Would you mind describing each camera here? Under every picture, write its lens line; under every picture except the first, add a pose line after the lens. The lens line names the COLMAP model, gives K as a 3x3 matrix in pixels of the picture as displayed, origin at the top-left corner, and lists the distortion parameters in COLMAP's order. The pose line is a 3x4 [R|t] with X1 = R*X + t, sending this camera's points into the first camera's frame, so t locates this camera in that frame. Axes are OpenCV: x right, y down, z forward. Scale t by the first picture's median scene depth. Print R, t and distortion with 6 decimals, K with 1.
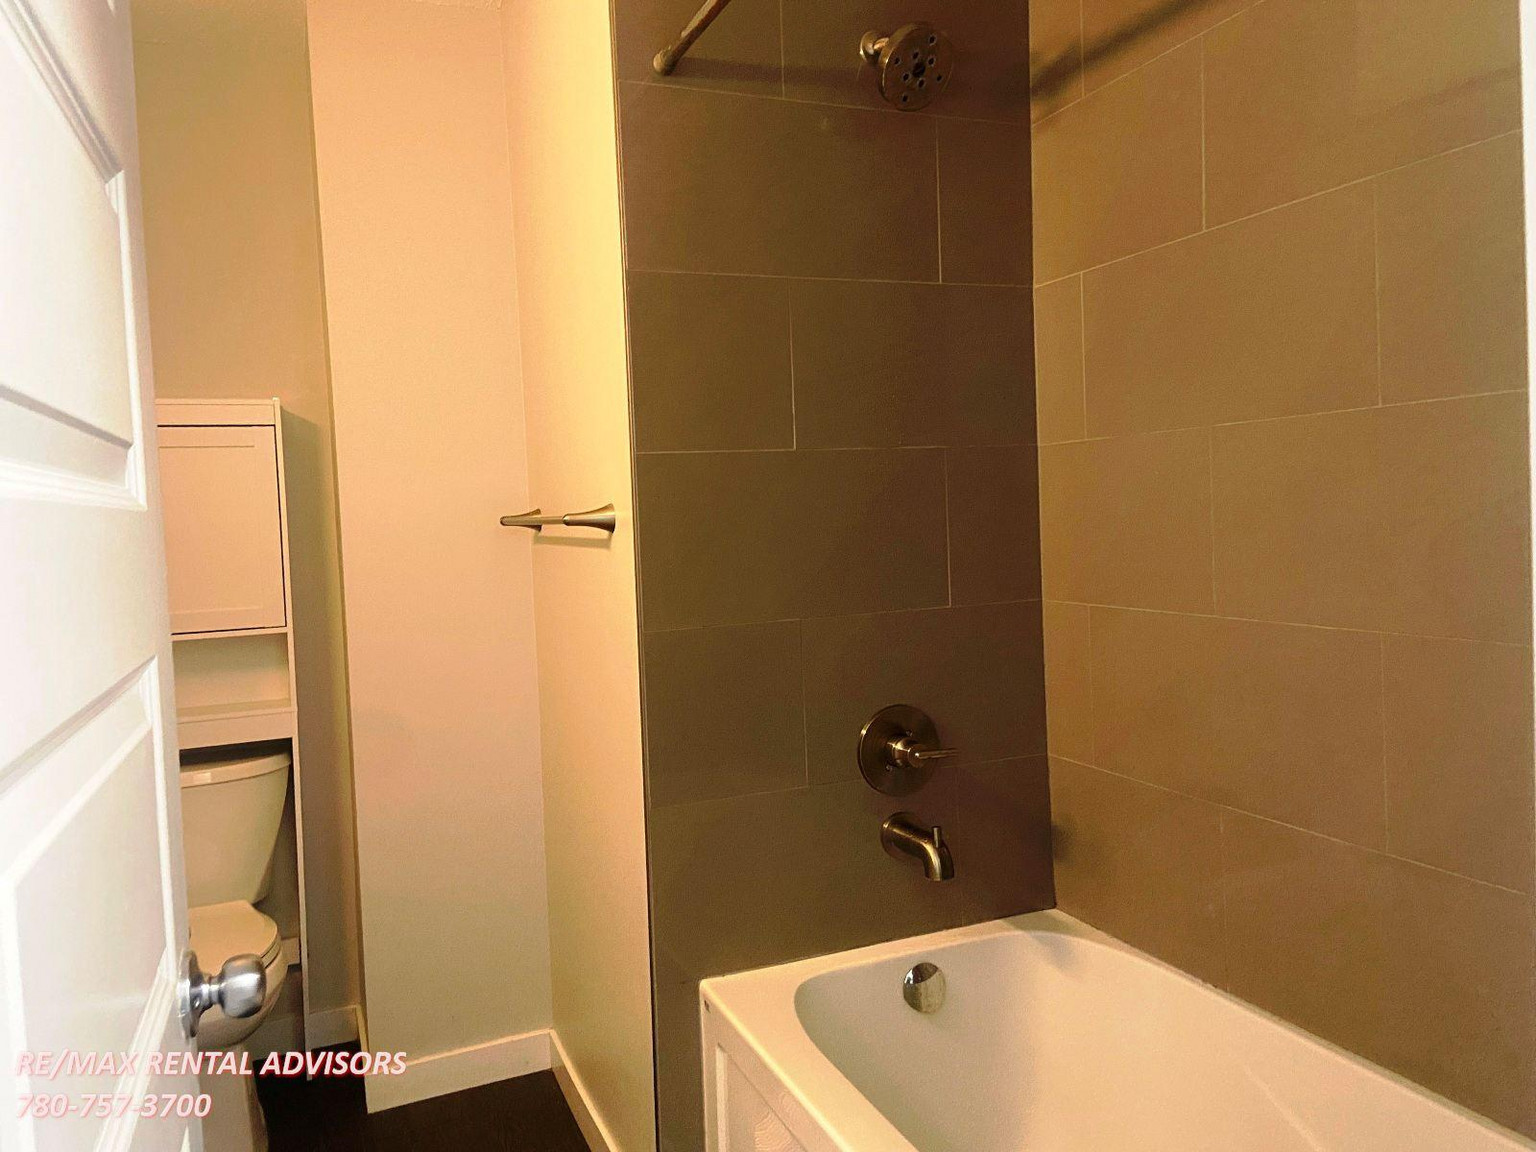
lens RADIAL K [[1147.8, 0, 759.1], [0, 1147.8, 561.1], [0, 0, 1]] dist [0.102075, -0.132813]
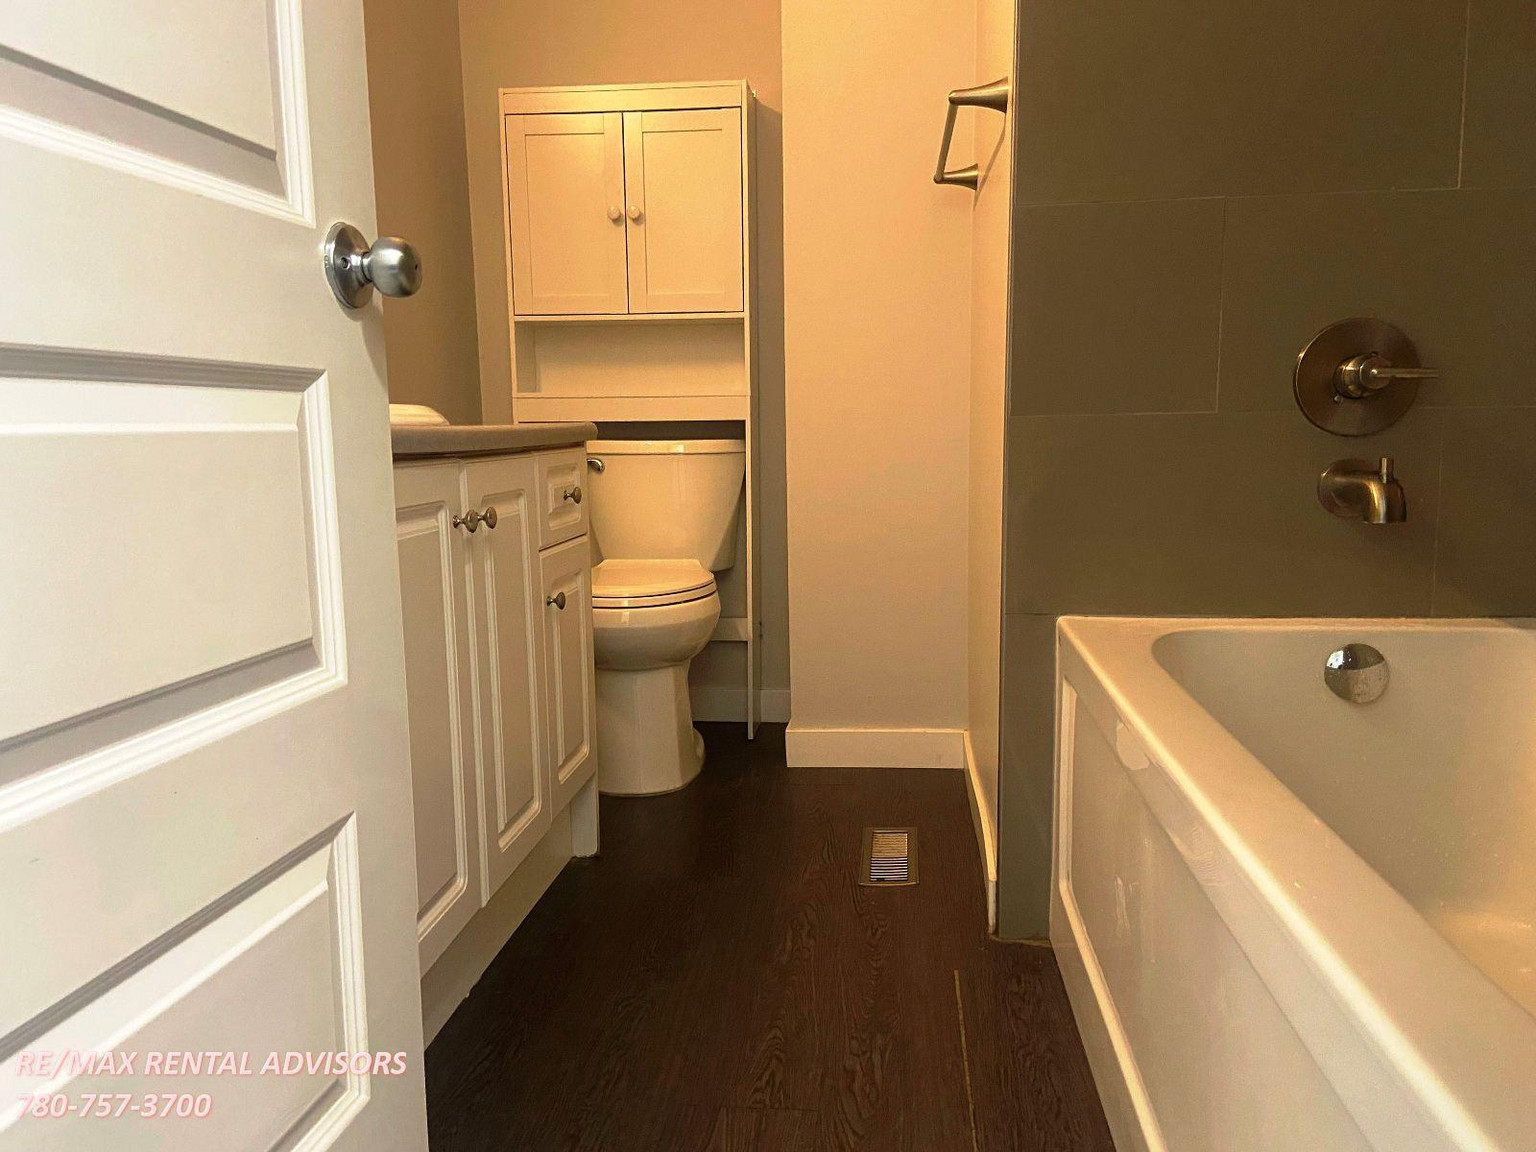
lens RADIAL K [[1131.5, 0, 766.4], [0, 1131.5, 566.8], [0, 0, 1]] dist [0.097129, -0.000583]
pose [[0.878654, 0.092244, -0.468464, 0.154796], [-0.045797, 0.992918, 0.109616, 0.227711], [0.475257, -0.074860, 0.876656, 0.116365]]
